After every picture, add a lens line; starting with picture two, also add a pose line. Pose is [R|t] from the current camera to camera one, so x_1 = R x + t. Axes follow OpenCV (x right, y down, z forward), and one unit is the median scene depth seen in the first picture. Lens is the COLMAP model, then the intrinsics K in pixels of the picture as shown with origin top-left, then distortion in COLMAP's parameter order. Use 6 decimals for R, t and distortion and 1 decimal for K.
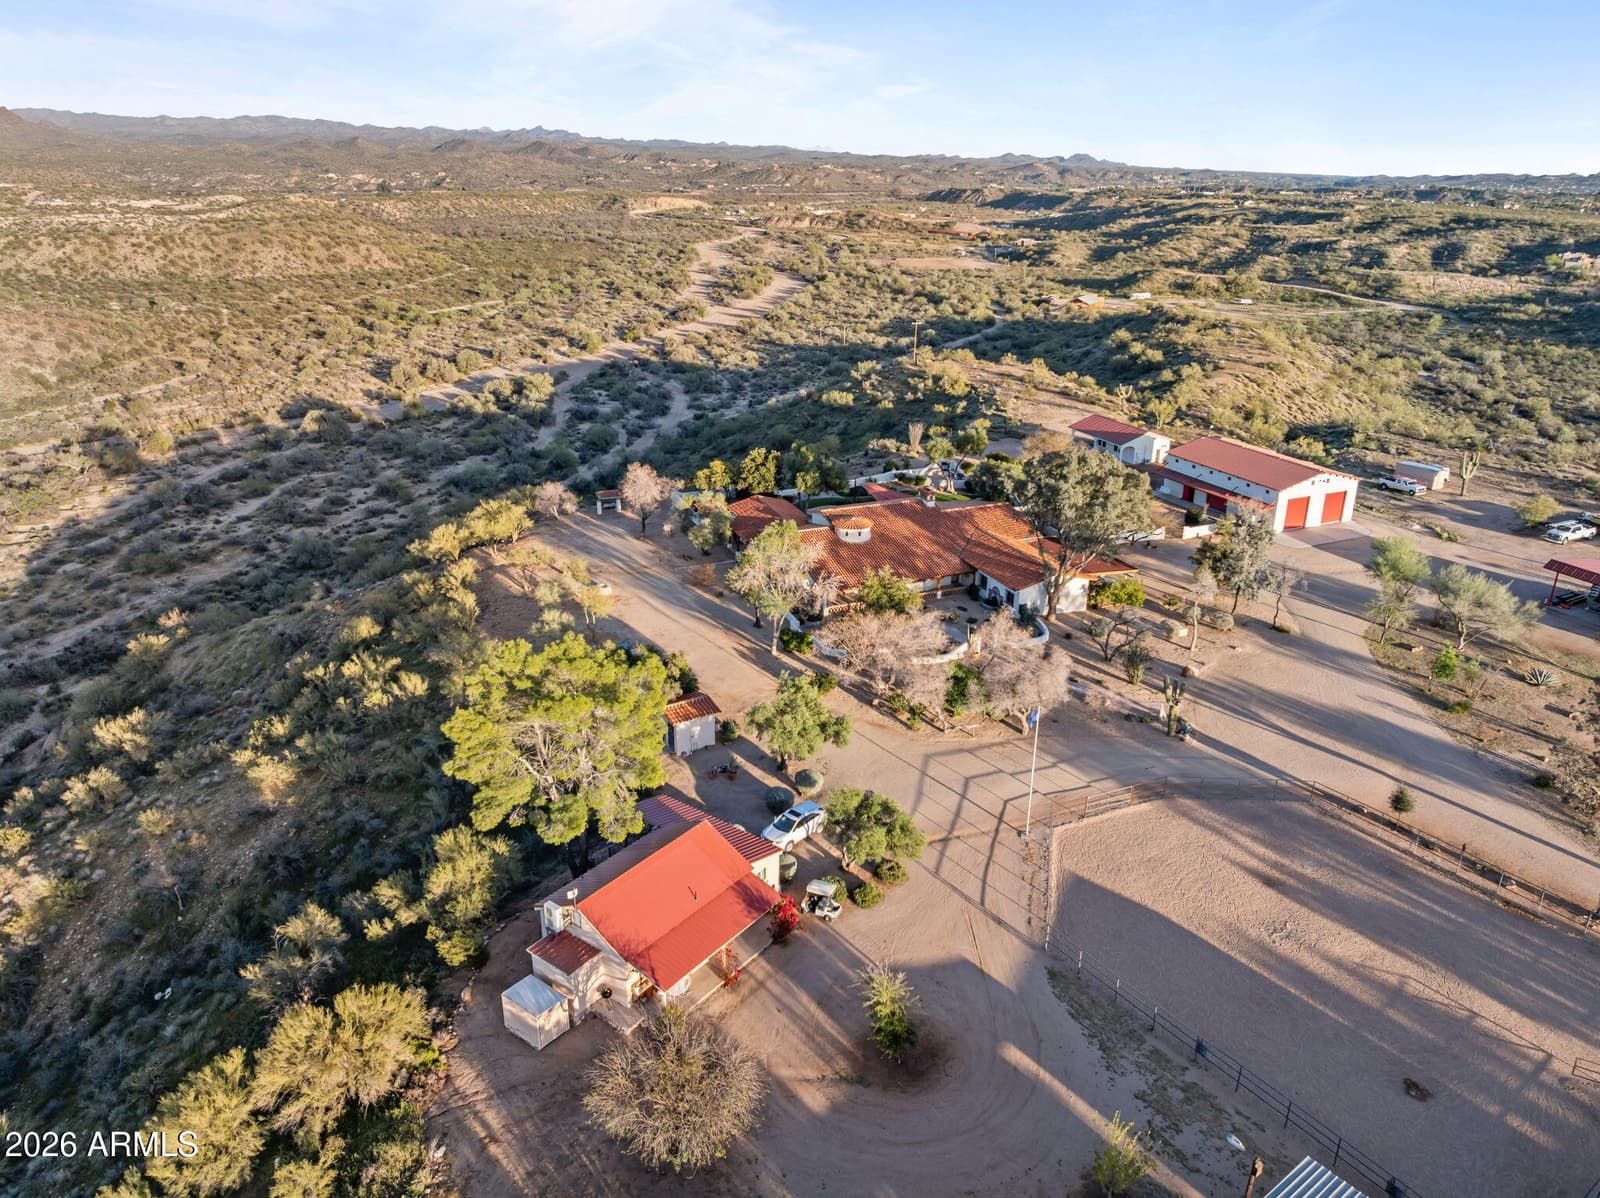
lens RADIAL K [[1122.0, 0, 800.0], [0, 1122.0, 599.0], [0, 0, 1]] dist [-0.039420, 0.001513]
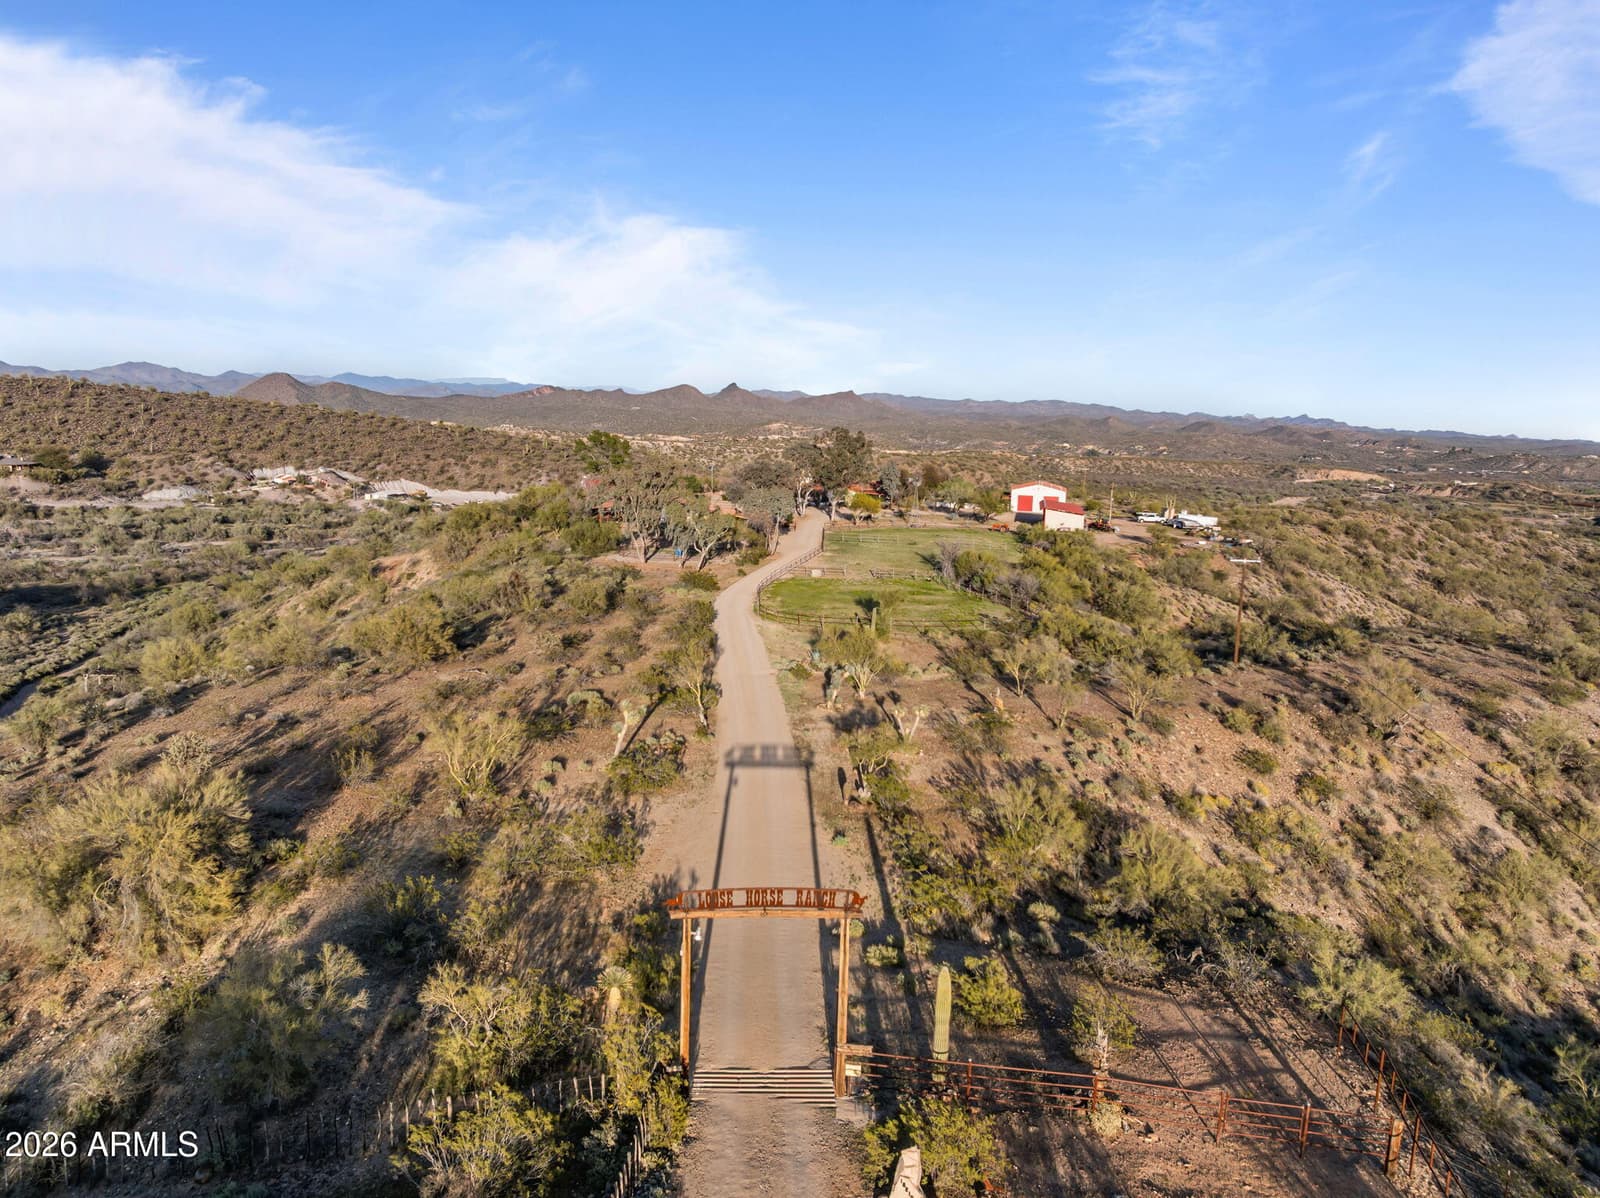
lens RADIAL K [[1122.0, 0, 800.0], [0, 1122.0, 599.0], [0, 0, 1]] dist [-0.039420, 0.001513]
pose [[0.801281, 0.104257, -0.589135, 0.247233], [-0.240354, 0.957839, -0.157399, 0.095328], [0.547886, 0.267722, 0.792556, -0.153187]]
